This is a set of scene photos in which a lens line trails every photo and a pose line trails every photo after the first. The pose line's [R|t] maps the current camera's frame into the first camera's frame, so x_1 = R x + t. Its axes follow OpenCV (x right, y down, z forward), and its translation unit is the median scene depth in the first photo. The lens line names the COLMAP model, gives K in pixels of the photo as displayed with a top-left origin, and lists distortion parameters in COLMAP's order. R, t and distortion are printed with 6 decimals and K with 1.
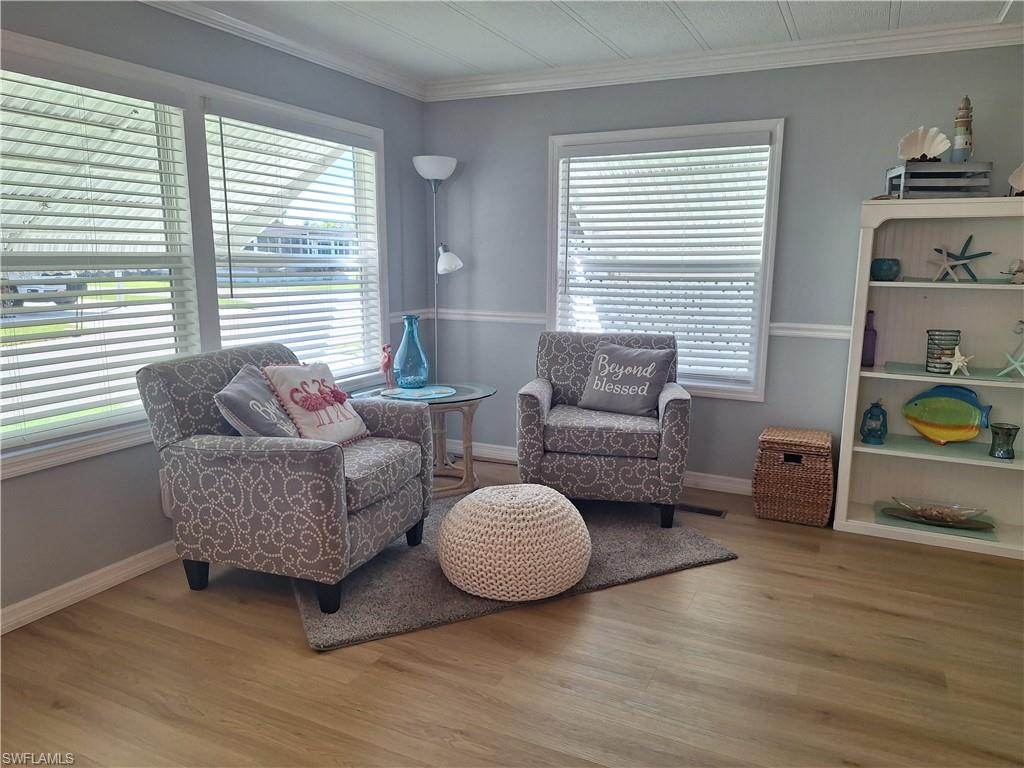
lens RADIAL K [[724.9, 0, 512.0], [0, 724.9, 384.0], [0, 0, 1]] dist [-0.000075, -0.038156]
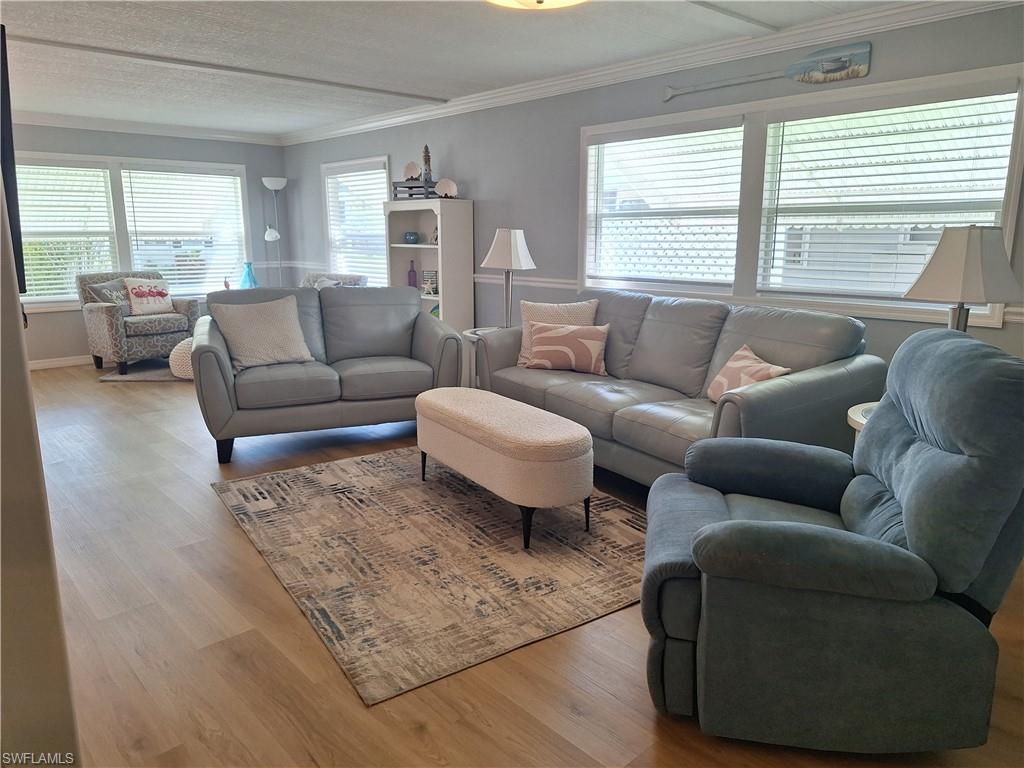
lens RADIAL K [[731.8, 0, 512.0], [0, 731.8, 384.0], [0, 0, 1]] dist [0.074548, -0.095951]
pose [[0.928027, 0.069004, -0.366066, 1.233277], [-0.055592, 0.997344, 0.047068, 0.096166], [0.368342, -0.023330, 0.929398, -0.571664]]
